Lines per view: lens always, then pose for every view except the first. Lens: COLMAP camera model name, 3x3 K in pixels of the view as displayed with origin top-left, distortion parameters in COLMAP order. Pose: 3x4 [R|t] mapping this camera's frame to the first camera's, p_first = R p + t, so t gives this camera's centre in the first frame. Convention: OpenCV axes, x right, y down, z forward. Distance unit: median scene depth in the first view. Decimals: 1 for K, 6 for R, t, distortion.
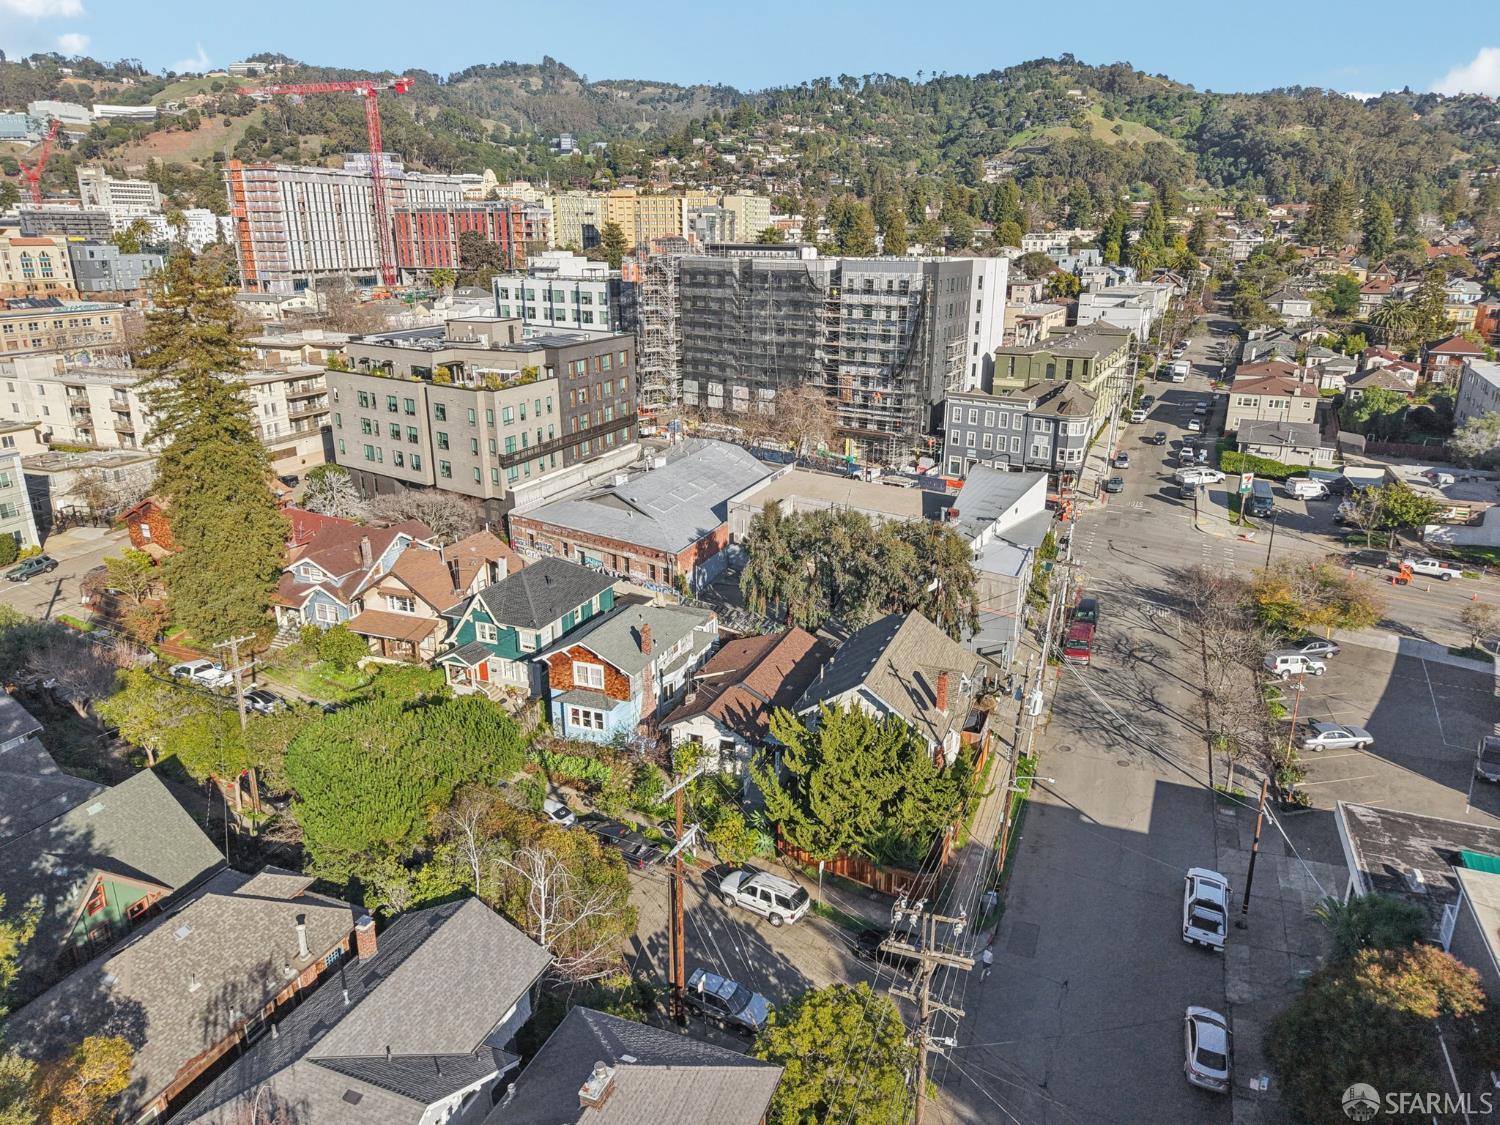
lens RADIAL K [[1019.3, 0, 750.0], [0, 1019.3, 562.5], [0, 0, 1]] dist [0.051397, -0.065325]
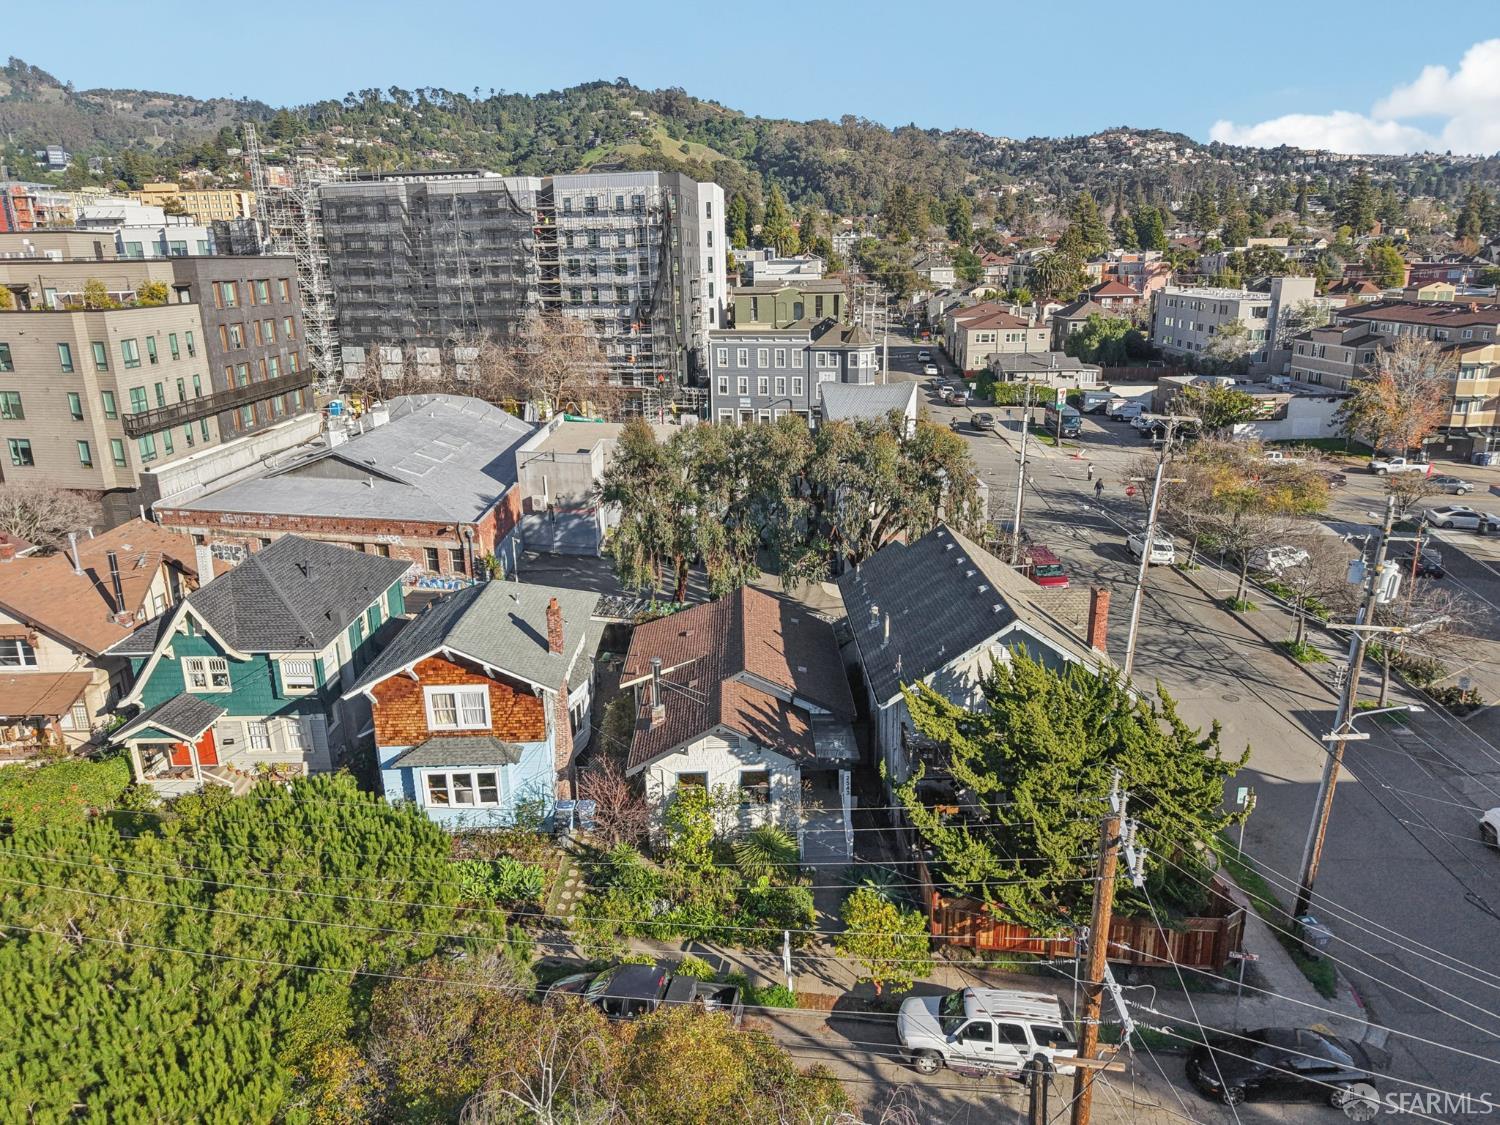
lens RADIAL K [[1050.4, 0, 750.0], [0, 1050.4, 562.5], [0, 0, 1]] dist [-0.000237, -0.000010]
pose [[0.922909, -0.124083, 0.364475, -0.102552], [0.136566, 0.990594, -0.008566, 0.029550], [-0.359984, 0.057681, 0.931174, 0.206862]]
